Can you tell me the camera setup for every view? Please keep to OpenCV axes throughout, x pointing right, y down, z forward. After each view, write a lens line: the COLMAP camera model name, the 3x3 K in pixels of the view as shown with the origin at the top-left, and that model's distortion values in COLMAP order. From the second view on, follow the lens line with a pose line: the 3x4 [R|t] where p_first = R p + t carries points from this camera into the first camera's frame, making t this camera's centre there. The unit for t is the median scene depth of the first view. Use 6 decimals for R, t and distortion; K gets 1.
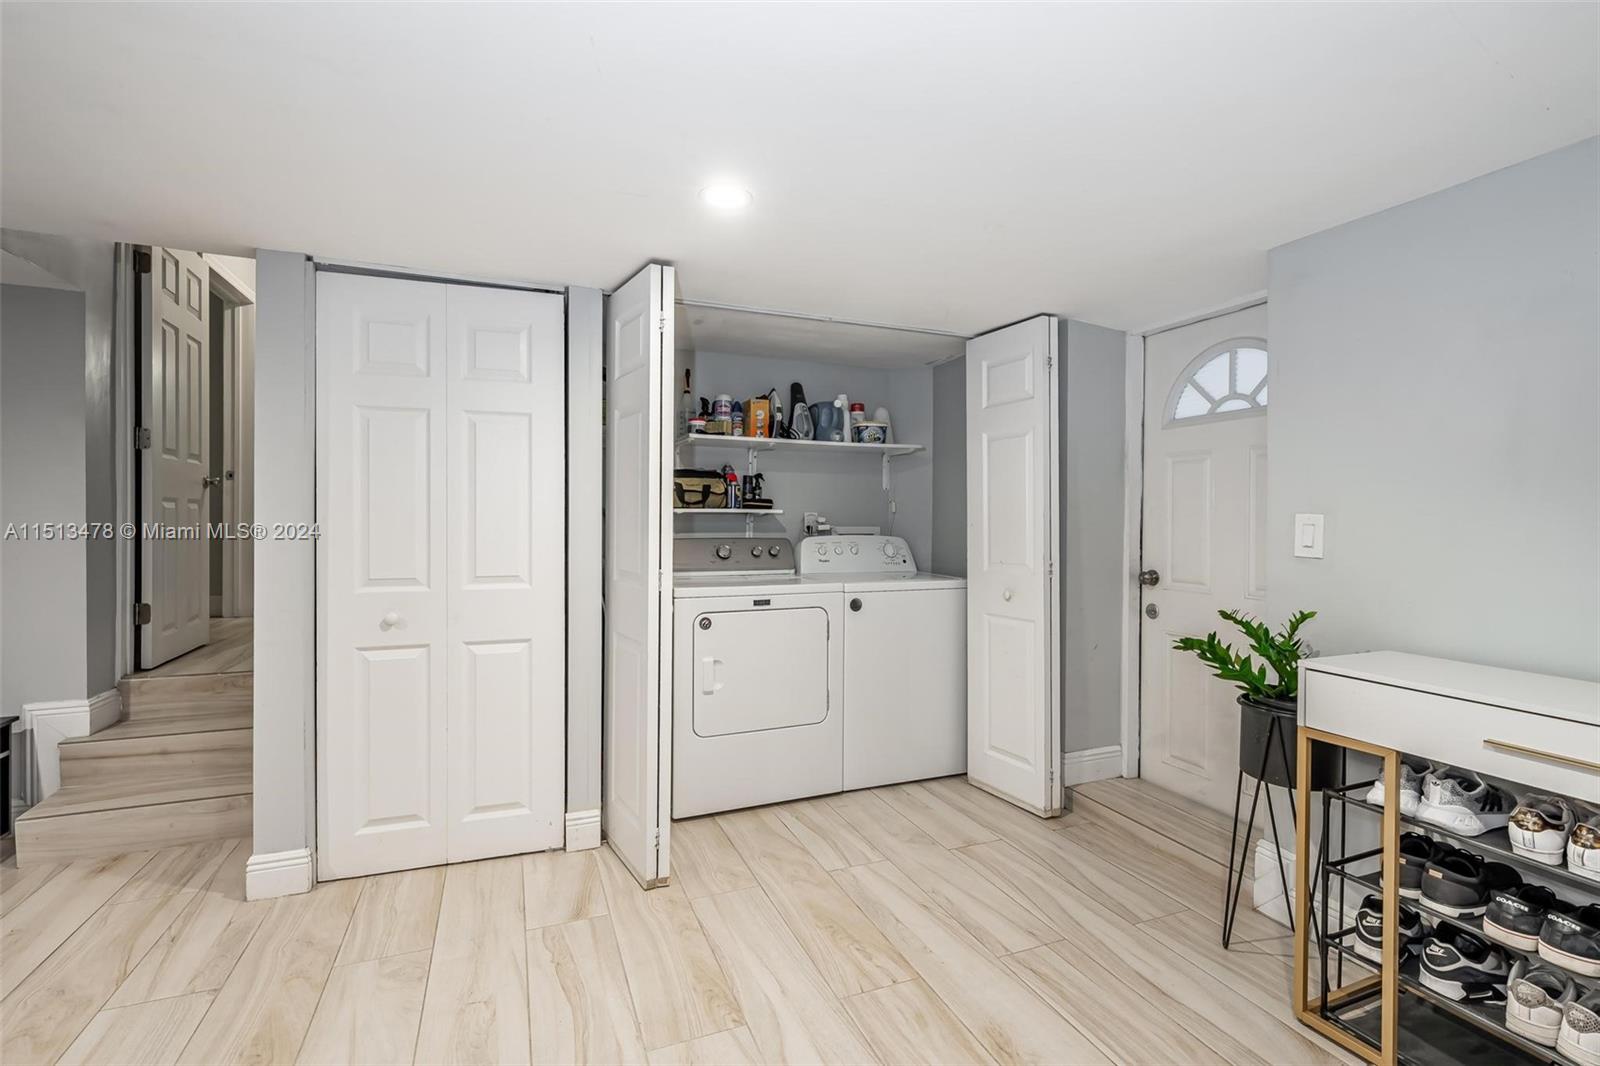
lens RADIAL K [[722.6, 0, 796.0], [0, 722.6, 528.2], [0, 0, 1]] dist [0.002030, -0.000612]
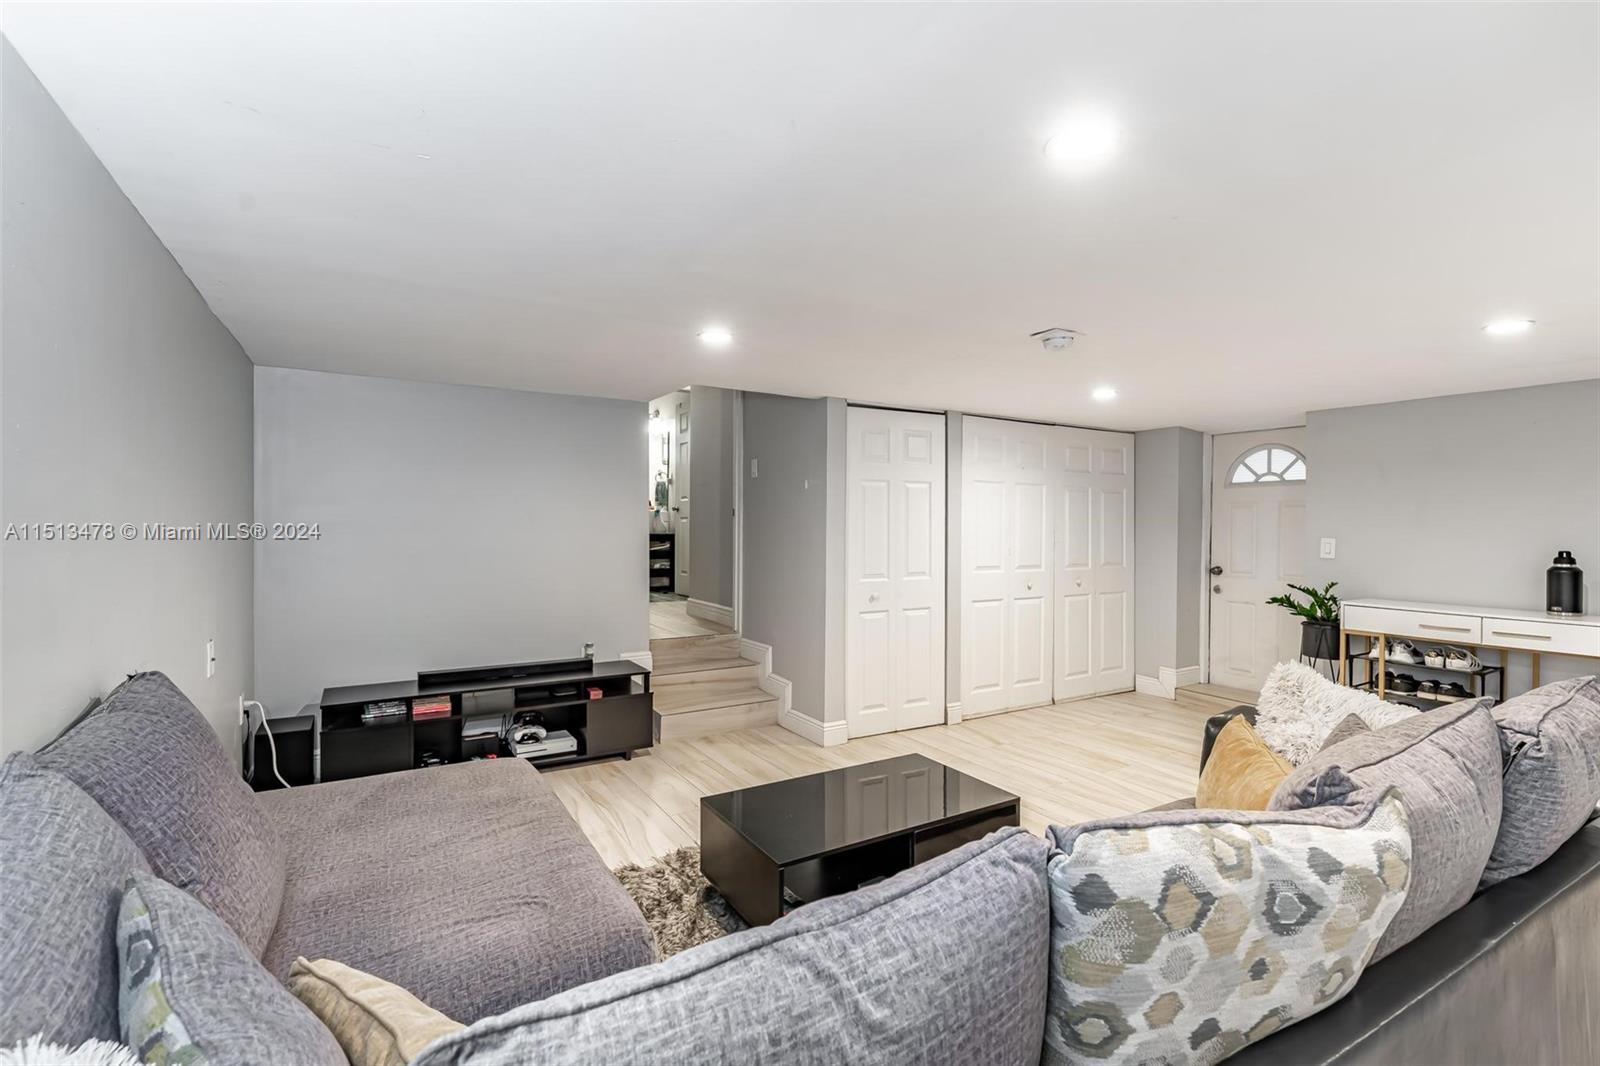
lens RADIAL K [[722.6, 0, 800.9], [0, 722.6, 535.4], [0, 0, 1]] dist [0.002030, -0.000612]
pose [[0.987322, -0.001971, 0.158719, -1.042724], [0.001548, 0.999995, 0.002791, -0.032333], [-0.158723, -0.002510, 0.987320, -0.774983]]
